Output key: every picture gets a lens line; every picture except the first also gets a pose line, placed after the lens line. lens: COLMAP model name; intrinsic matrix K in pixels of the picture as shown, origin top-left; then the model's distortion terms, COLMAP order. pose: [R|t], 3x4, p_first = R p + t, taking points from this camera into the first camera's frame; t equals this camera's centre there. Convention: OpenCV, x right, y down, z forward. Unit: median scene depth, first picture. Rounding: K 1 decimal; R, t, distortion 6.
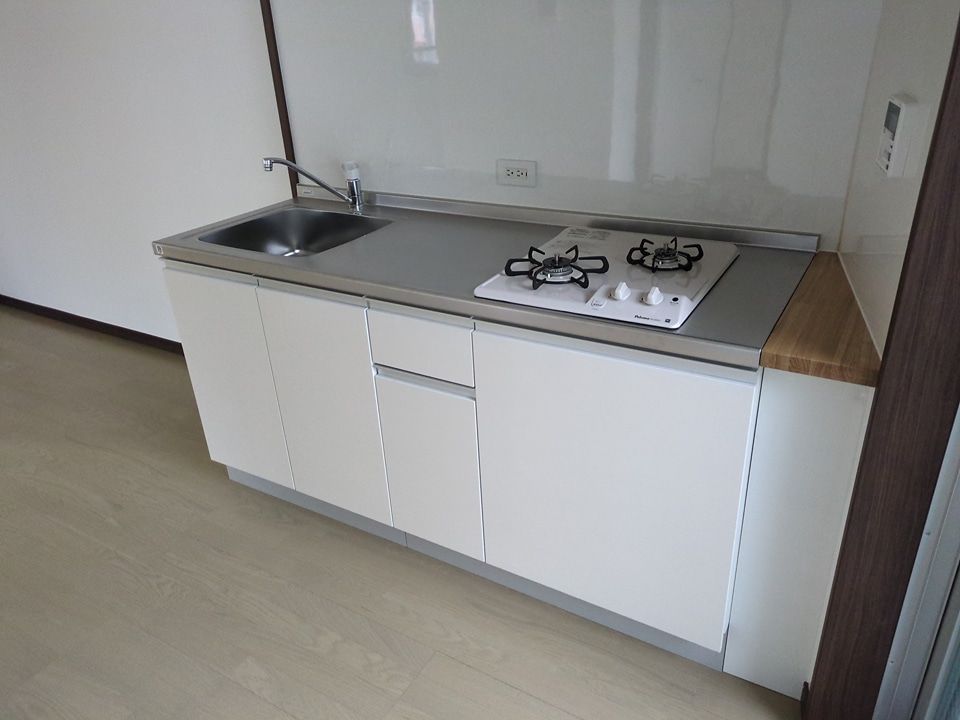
lens RADIAL K [[715.2, 0, 485.9], [0, 715.2, 370.4], [0, 0, 1]] dist [0.045224, -0.020927]
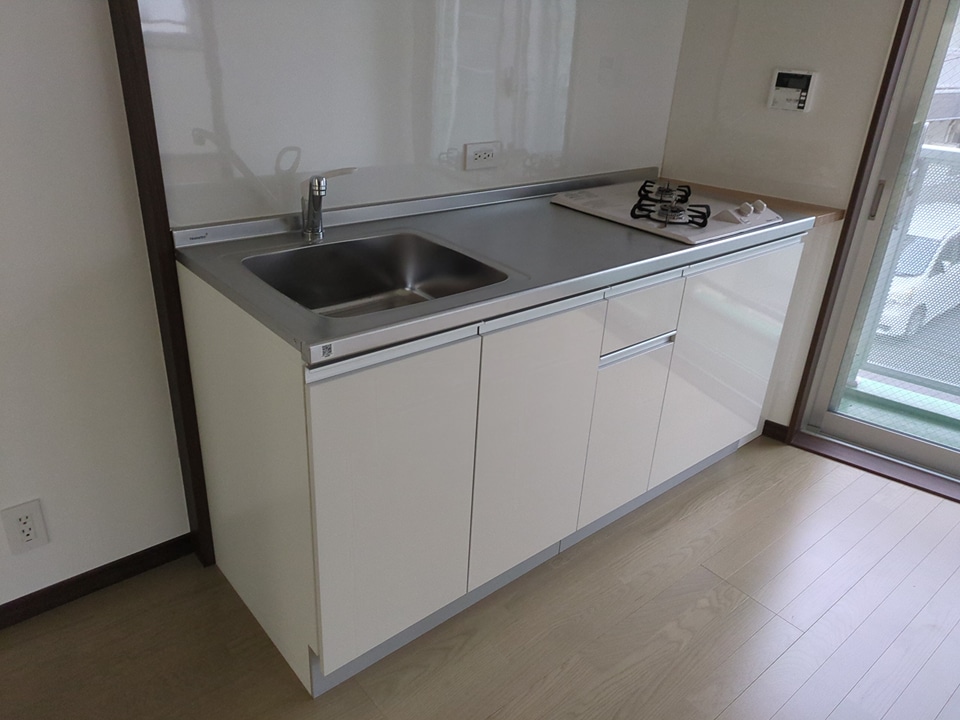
lens RADIAL K [[715.2, 0, 482.2], [0, 715.2, 353.8], [0, 0, 1]] dist [0.045224, -0.020927]
pose [[0.332523, -0.354795, 0.873813, -0.929618], [0.351118, 0.906503, 0.234453, -0.263357], [-0.875297, 0.228850, 0.426008, 0.651566]]
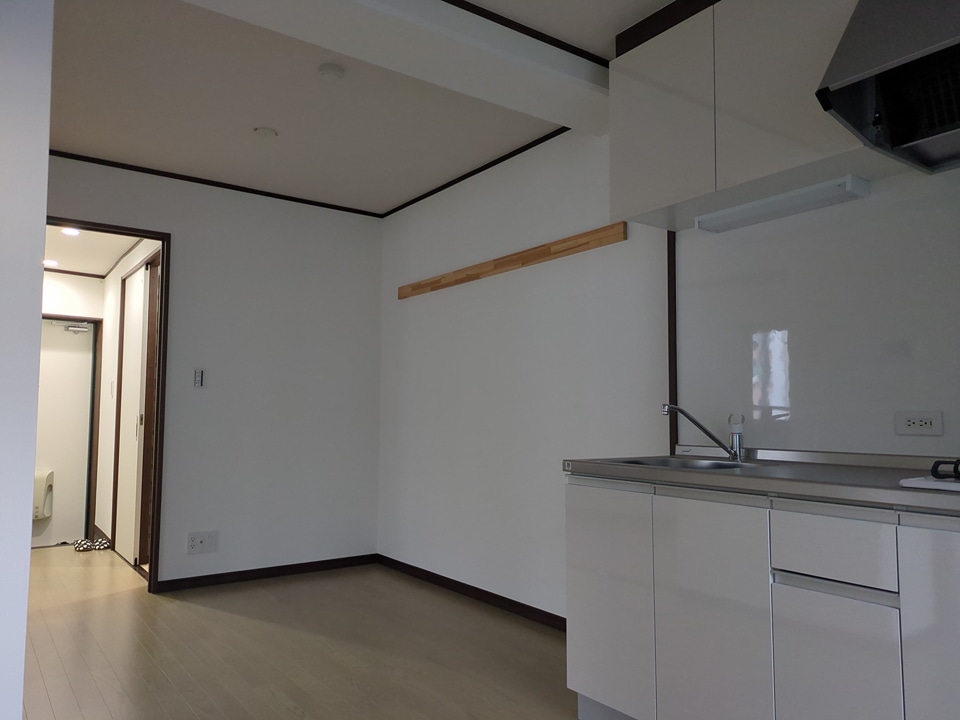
lens RADIAL K [[715.2, 0, 476.5], [0, 715.2, 359.5], [0, 0, 1]] dist [0.045224, -0.020927]
pose [[0.910941, 0.015639, -0.412239, -0.107523], [-0.221009, 0.862281, -0.455660, 0.257624], [0.348340, 0.506188, 0.788944, -0.075257]]
